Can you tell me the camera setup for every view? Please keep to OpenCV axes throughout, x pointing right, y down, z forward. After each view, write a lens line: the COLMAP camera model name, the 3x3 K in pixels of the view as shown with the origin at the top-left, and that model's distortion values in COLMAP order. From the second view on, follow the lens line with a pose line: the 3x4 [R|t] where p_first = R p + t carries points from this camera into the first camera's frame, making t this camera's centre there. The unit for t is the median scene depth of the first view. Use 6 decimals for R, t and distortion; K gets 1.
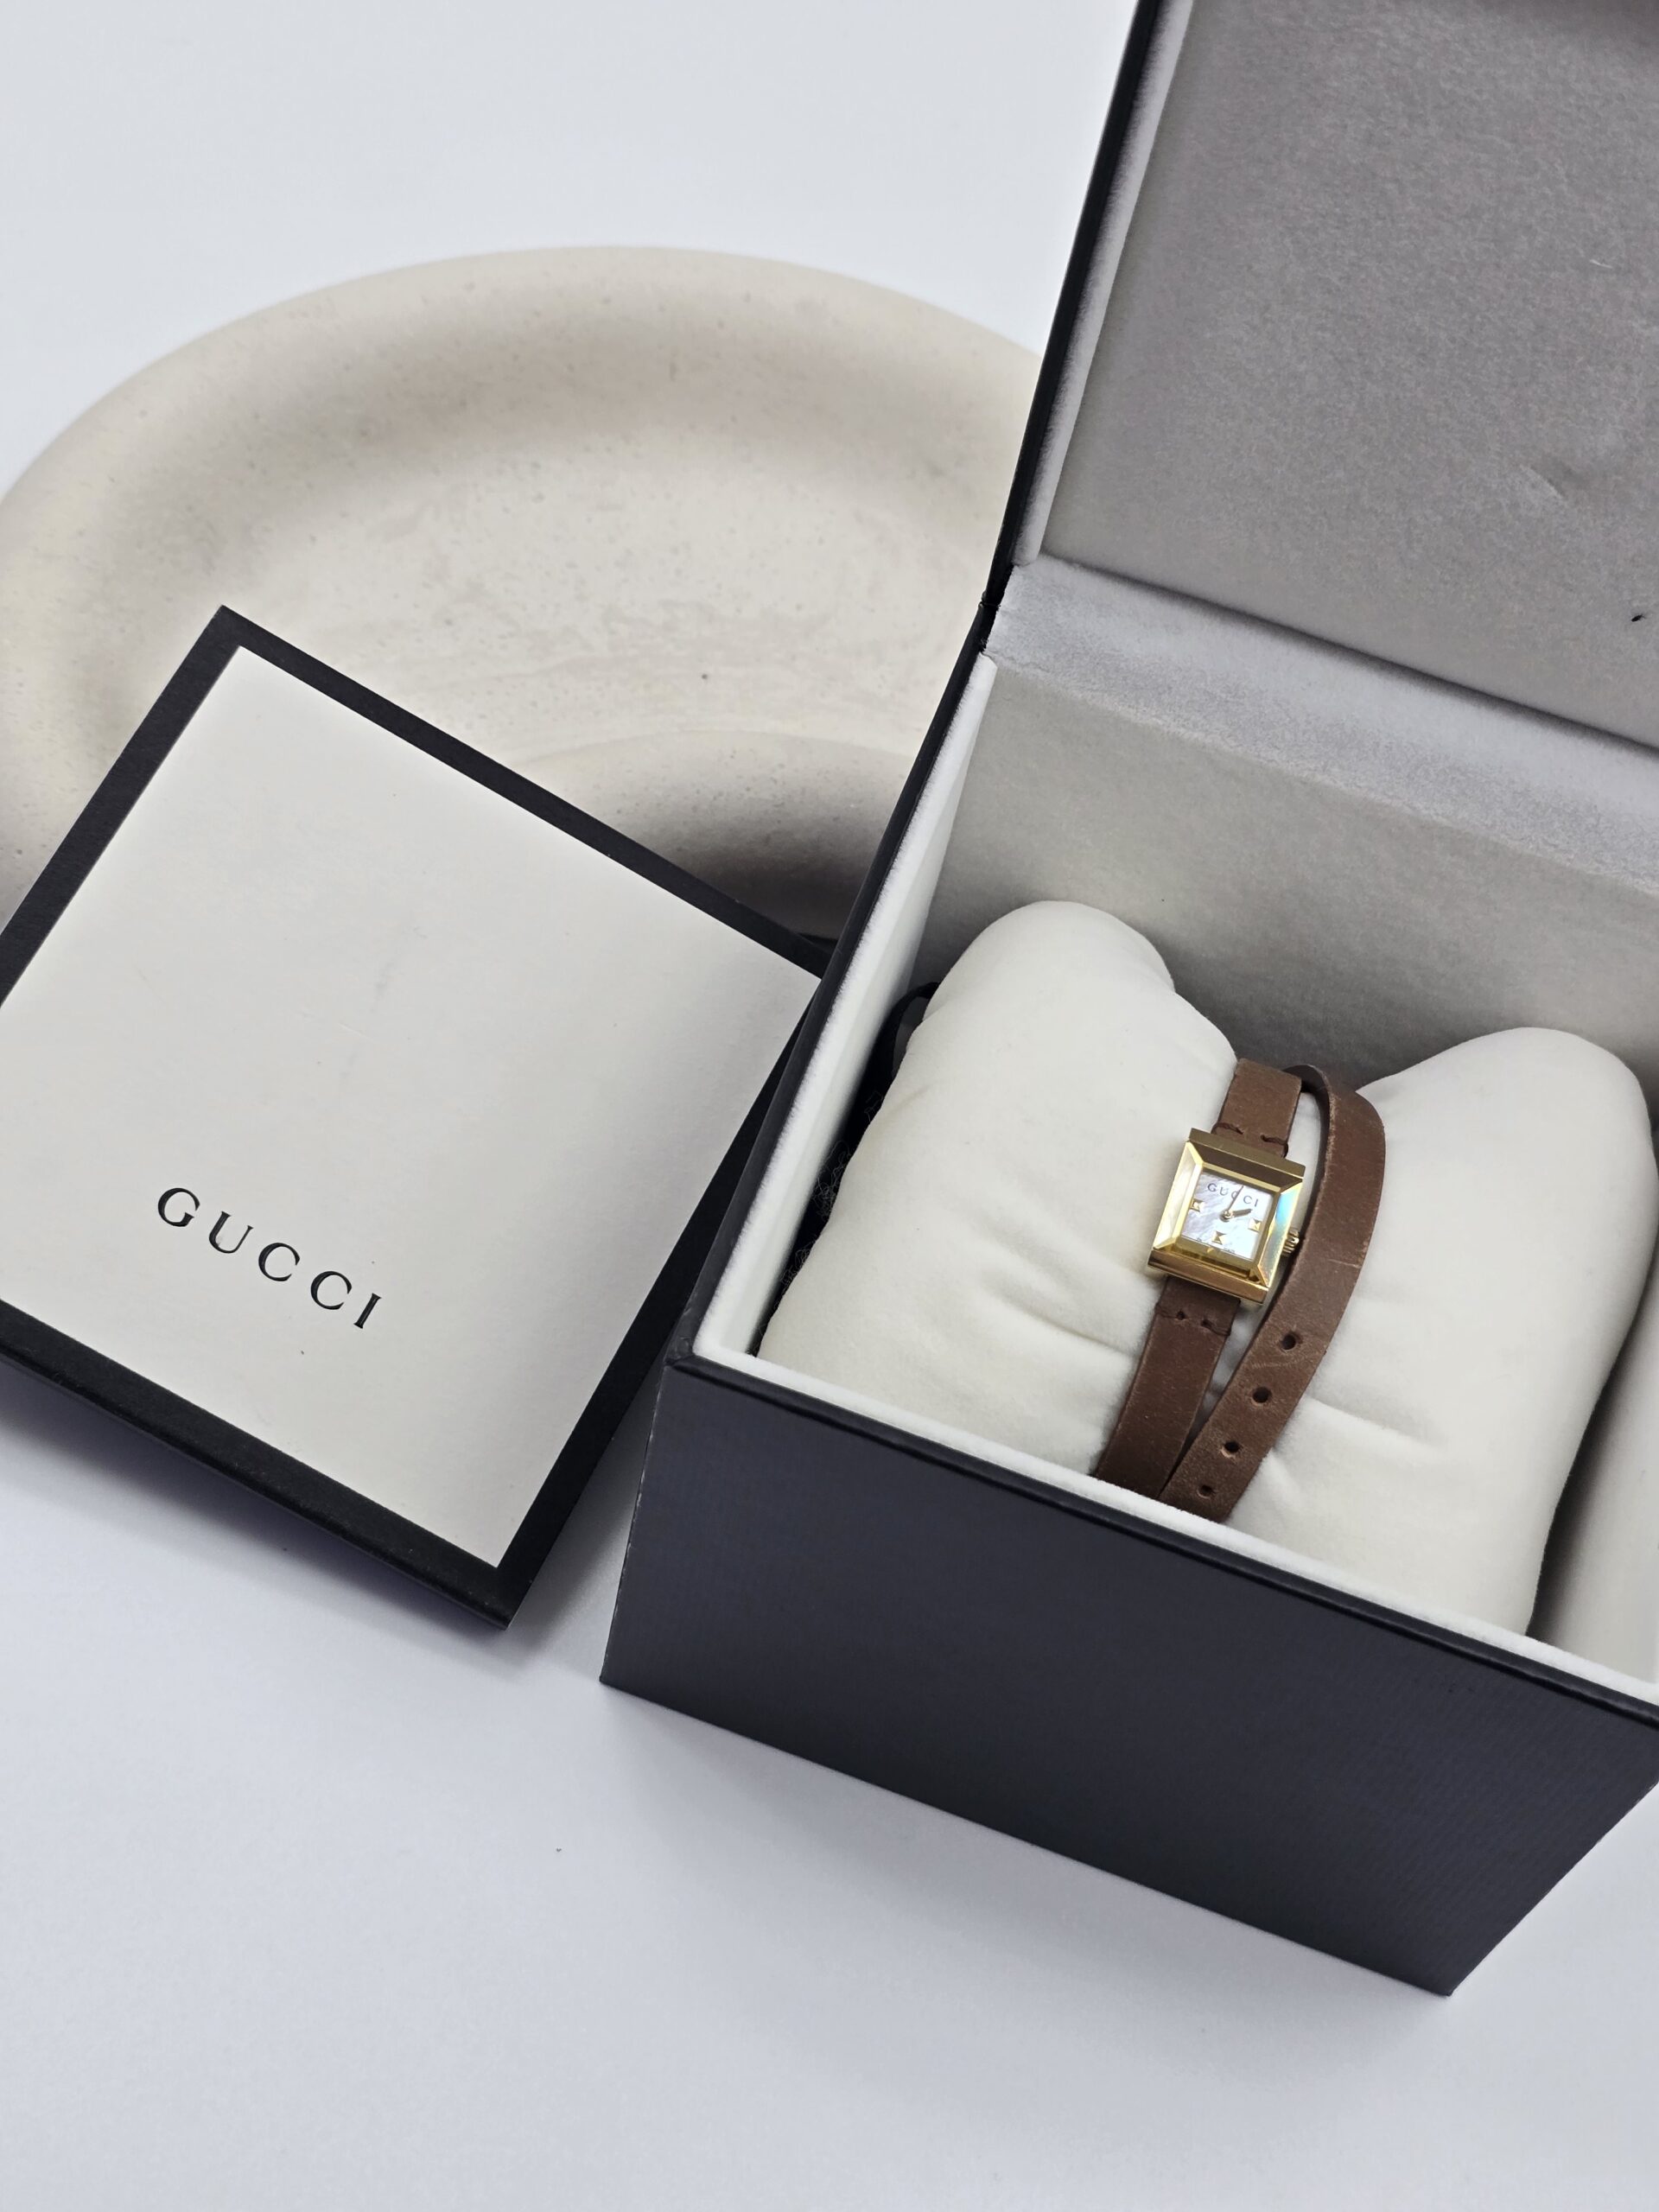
lens RADIAL K [[3016.1, 0, 829.5], [0, 3016.1, 1106.0], [0, 0, 1]] dist [0.013649, 0.002407]
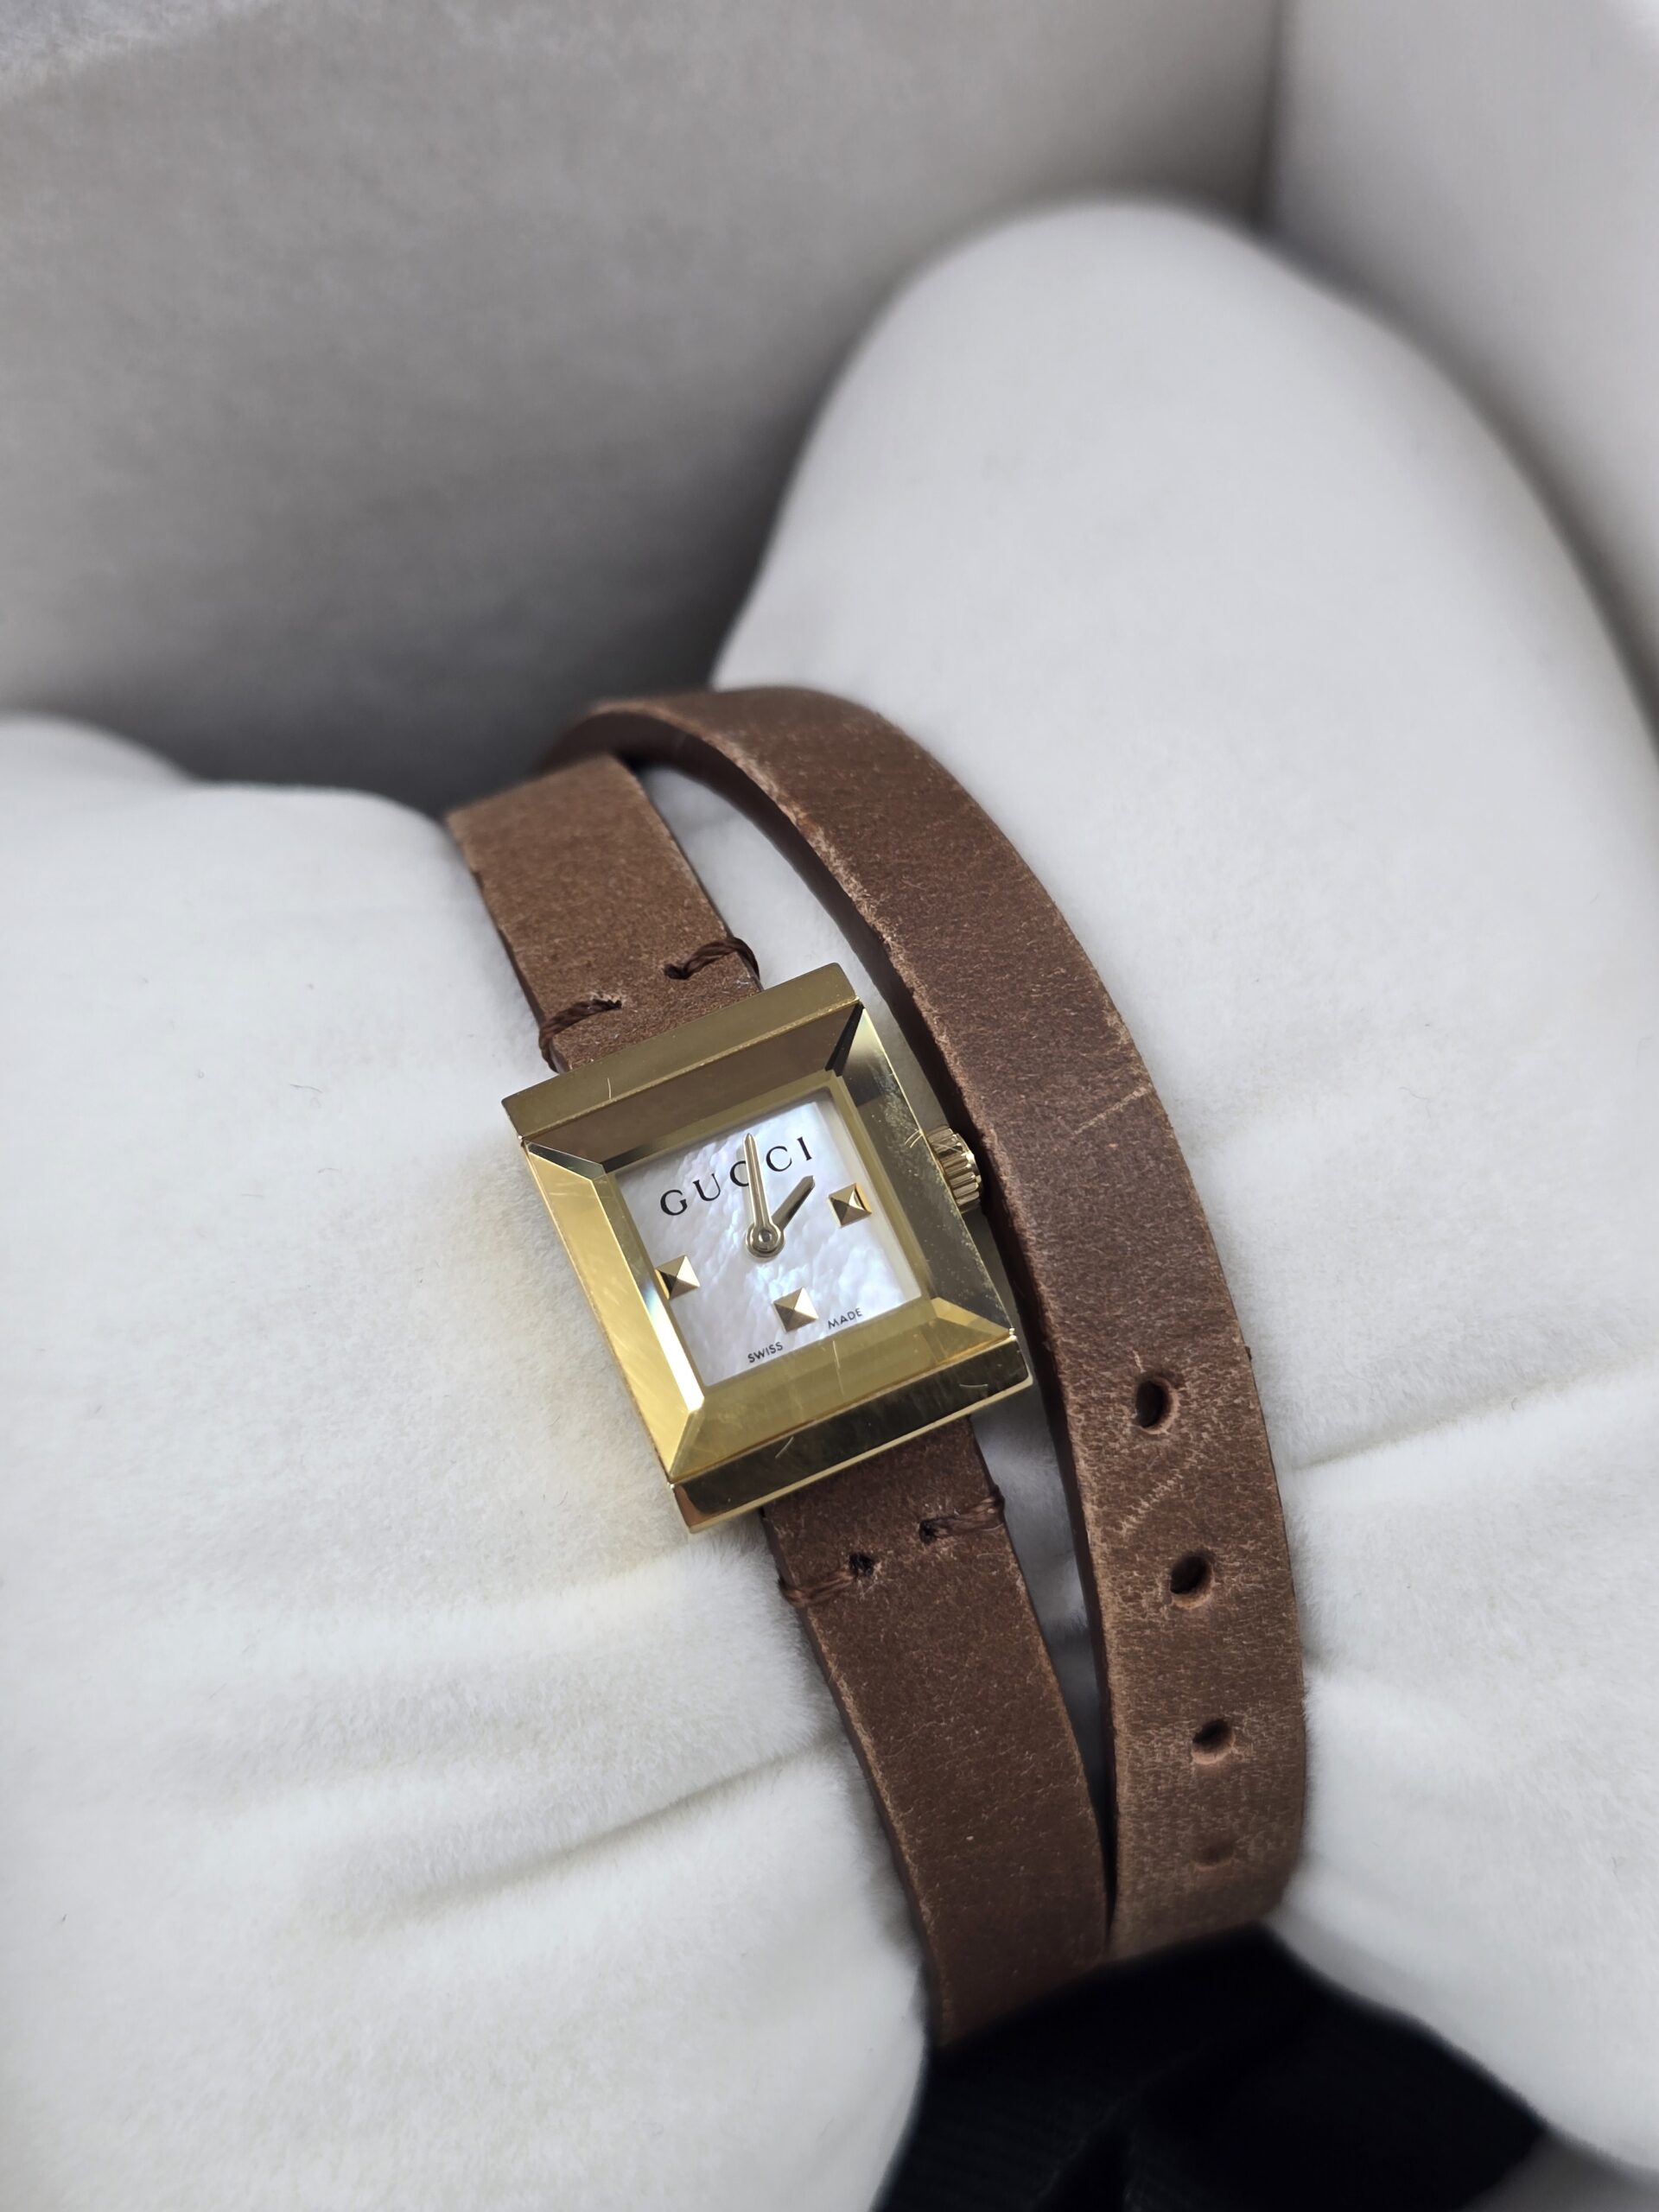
lens RADIAL K [[3016.1, 0, 829.5], [0, 3016.1, 1106.0], [0, 0, 1]] dist [0.013649, 0.002407]
pose [[0.725399, -0.664468, 0.179660, 0.088032], [0.635513, 0.746791, 0.196026, -0.033652], [-0.264422, -0.028020, 0.964000, 0.684923]]
